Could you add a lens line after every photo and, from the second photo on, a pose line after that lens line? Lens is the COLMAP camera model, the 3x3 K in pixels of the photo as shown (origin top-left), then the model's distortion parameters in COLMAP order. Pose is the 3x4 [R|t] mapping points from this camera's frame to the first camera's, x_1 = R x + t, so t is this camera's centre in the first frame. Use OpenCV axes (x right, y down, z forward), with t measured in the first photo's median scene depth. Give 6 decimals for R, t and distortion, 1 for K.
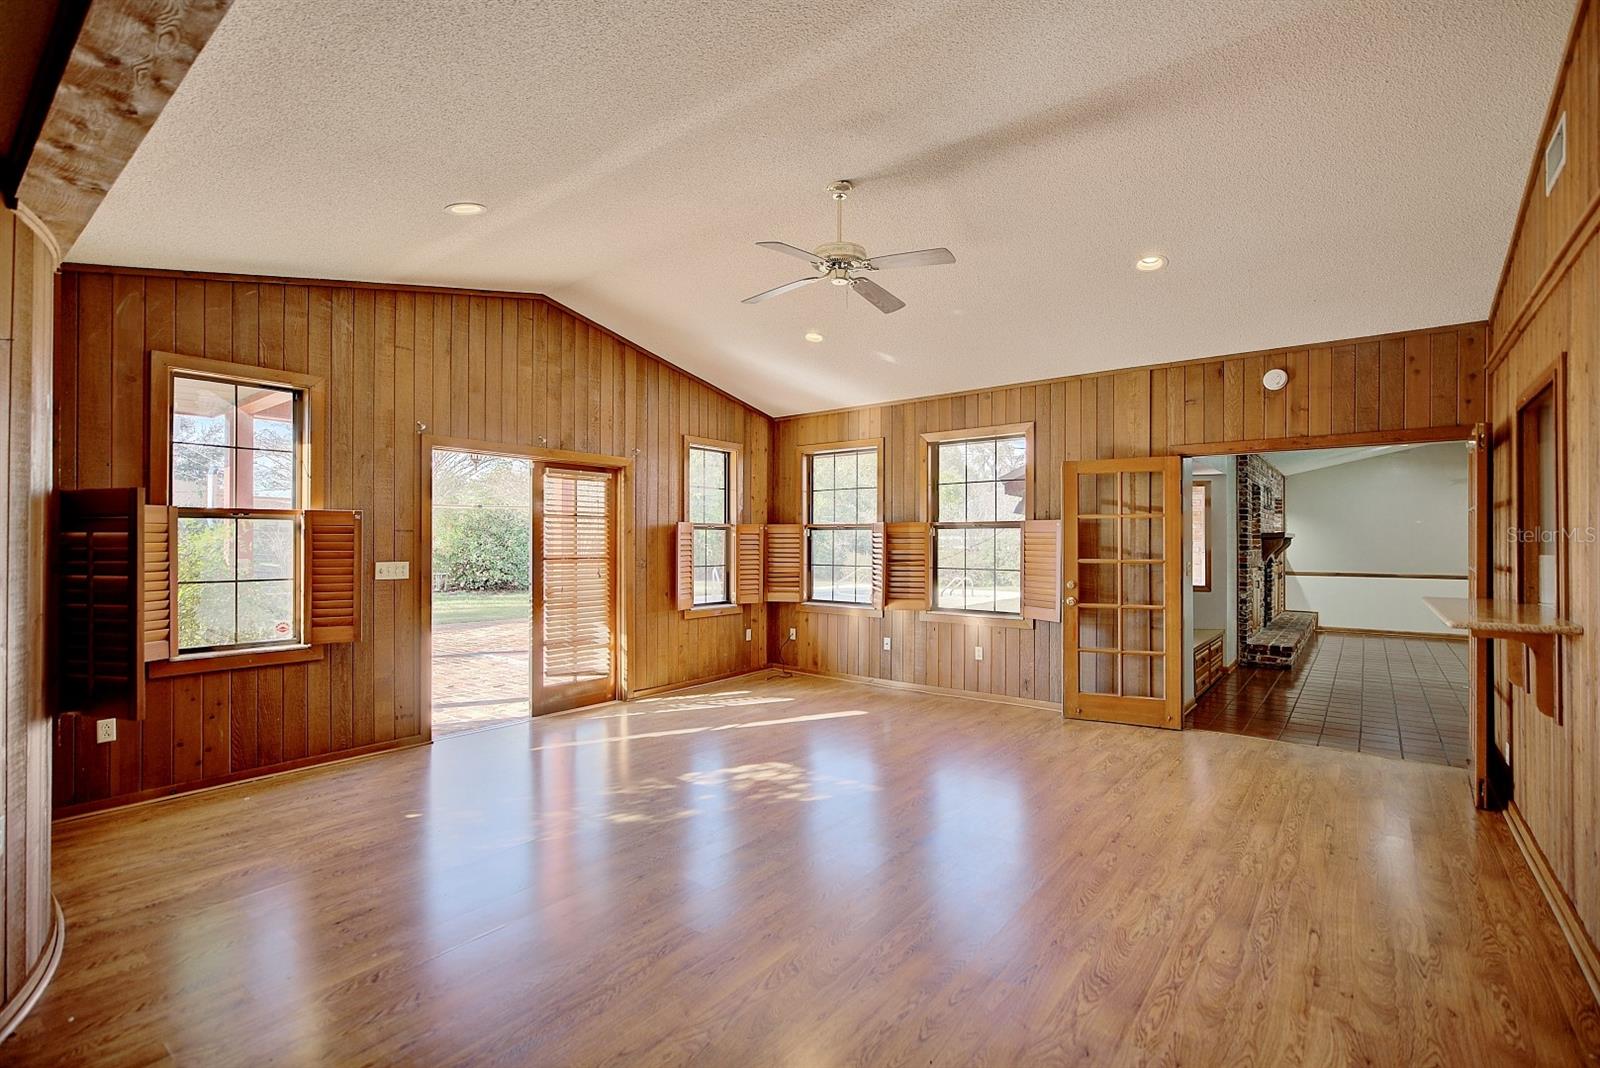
lens RADIAL K [[732.1, 0, 804.6], [0, 732.1, 540.2], [0, 0, 1]] dist [-0.001463, 0.000051]
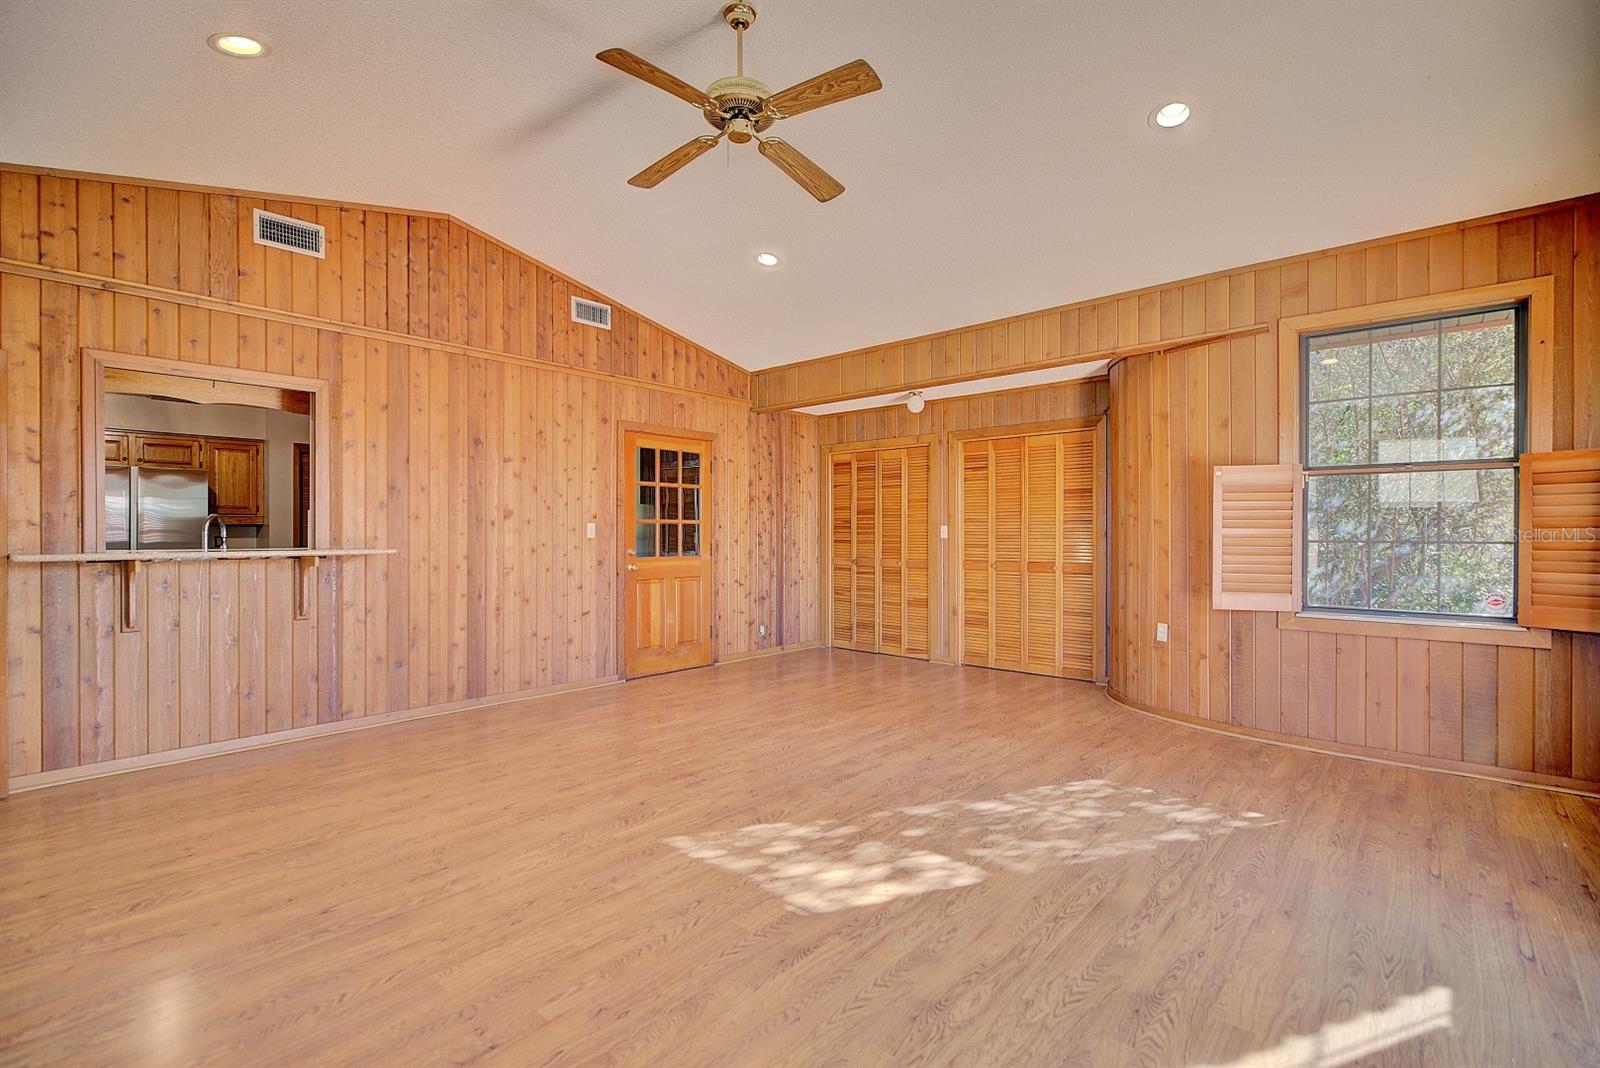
lens RADIAL K [[732.1, 0, 796.3], [0, 732.1, 536.6], [0, 0, 1]] dist [-0.001463, 0.000051]
pose [[-0.996436, -0.001199, 0.084338, -0.075228], [-0.001605, 0.999987, -0.004750, 0.057377], [-0.084331, -0.004869, -0.996426, 1.693888]]
